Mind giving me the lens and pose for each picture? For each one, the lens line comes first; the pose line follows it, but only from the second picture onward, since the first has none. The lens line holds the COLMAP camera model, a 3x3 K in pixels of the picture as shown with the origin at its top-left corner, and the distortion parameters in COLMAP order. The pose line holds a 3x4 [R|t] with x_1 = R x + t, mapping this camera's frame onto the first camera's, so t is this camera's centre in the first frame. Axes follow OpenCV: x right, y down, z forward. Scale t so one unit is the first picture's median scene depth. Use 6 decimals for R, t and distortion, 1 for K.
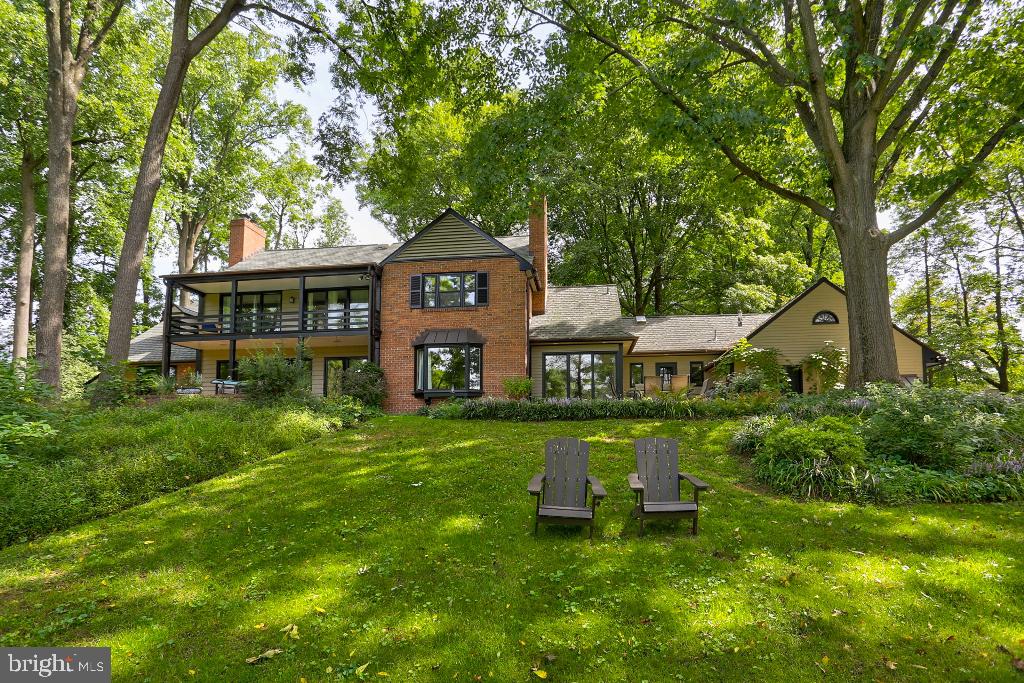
lens RADIAL K [[496.9, 0, 512.0], [0, 496.9, 341.5], [0, 0, 1]] dist [-0.001351, 0.000430]
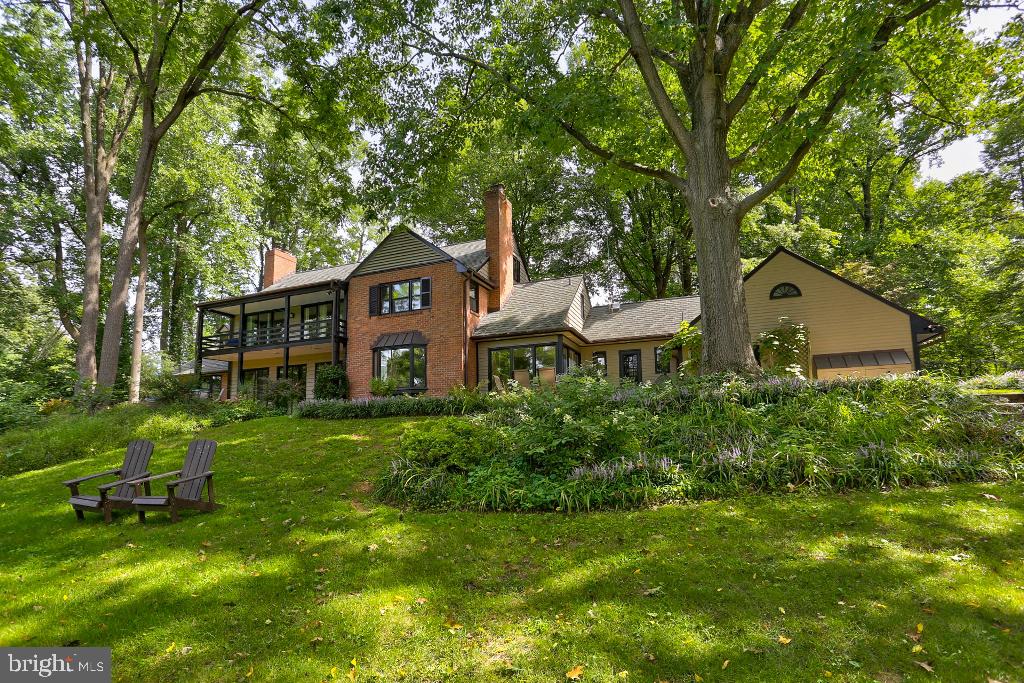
lens RADIAL K [[483.1, 0, 494.7], [0, 483.1, 310.2], [0, 0, 1]] dist [-0.002005, -0.000511]
pose [[0.965739, -0.079356, -0.247083, 0.321019], [0.067419, 0.996129, -0.056414, 0.000794], [0.250603, 0.037824, 0.967351, 0.012090]]
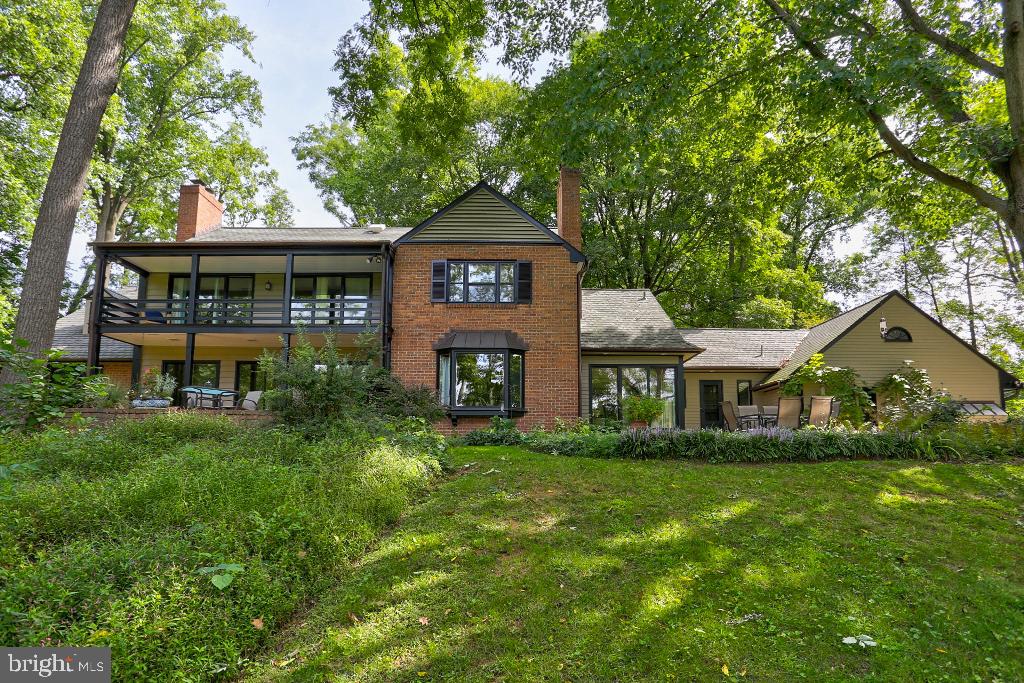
lens RADIAL K [[505.7, 0, 510.9], [0, 505.7, 348.9], [0, 0, 1]] dist [-0.018790, 0.011946]
pose [[0.992420, 0.036048, 0.117484, -0.161009], [-0.034805, 0.999315, -0.012608, 0.012356], [-0.117858, 0.008423, 0.992995, 0.176295]]
